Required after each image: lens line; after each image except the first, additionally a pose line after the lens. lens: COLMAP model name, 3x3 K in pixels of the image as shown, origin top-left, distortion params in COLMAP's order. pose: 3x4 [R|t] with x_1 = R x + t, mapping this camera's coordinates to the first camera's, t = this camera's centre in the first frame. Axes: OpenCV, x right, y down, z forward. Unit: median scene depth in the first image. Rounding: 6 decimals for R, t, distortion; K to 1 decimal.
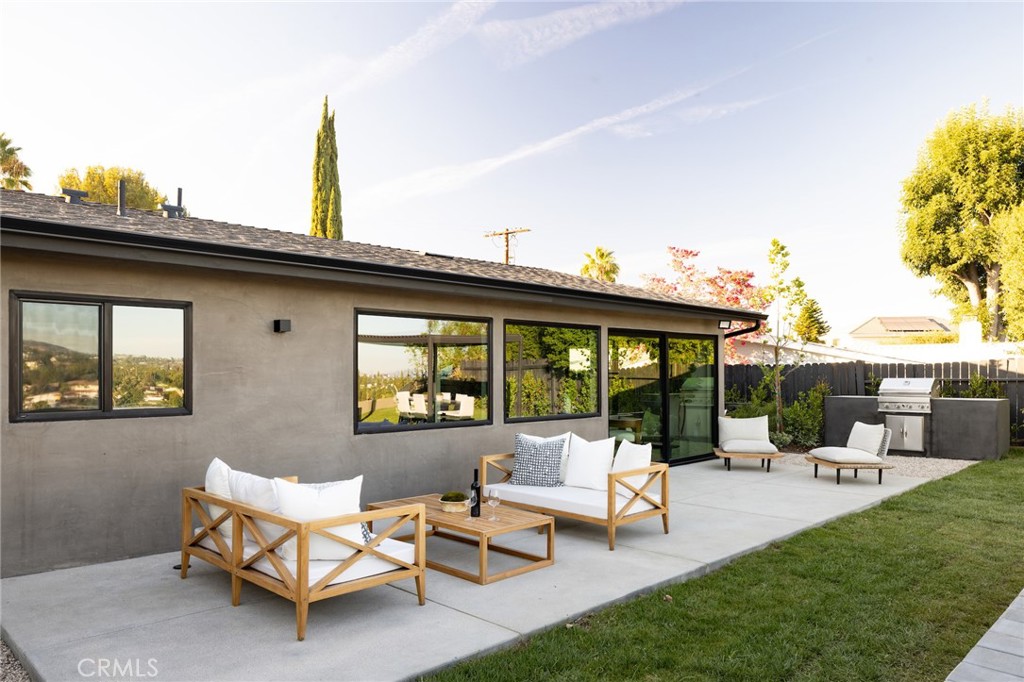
lens RADIAL K [[703.3, 0, 512.0], [0, 703.3, 360.8], [0, 0, 1]] dist [0.005352, -0.003194]
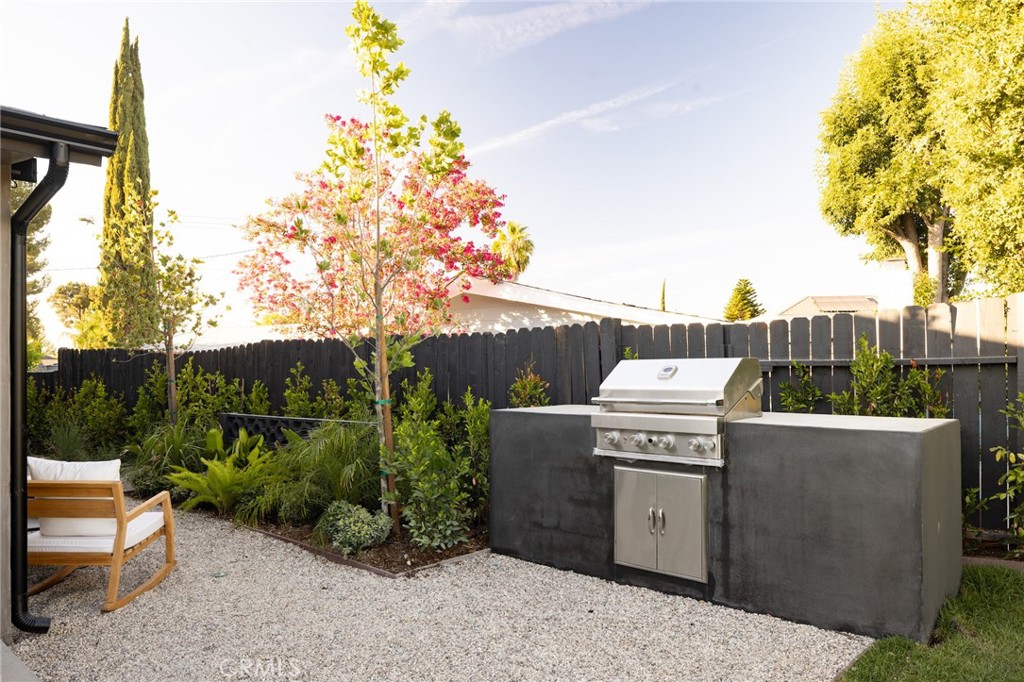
lens RADIAL K [[700.9, 0, 512.0], [0, 700.9, 341.0], [0, 0, 1]] dist [-0.002482, 0.001831]
pose [[0.998817, -0.005148, 0.048357, 0.185789], [0.005920, 0.999857, -0.015836, 0.008427], [-0.048269, 0.016103, 0.998705, 0.263415]]
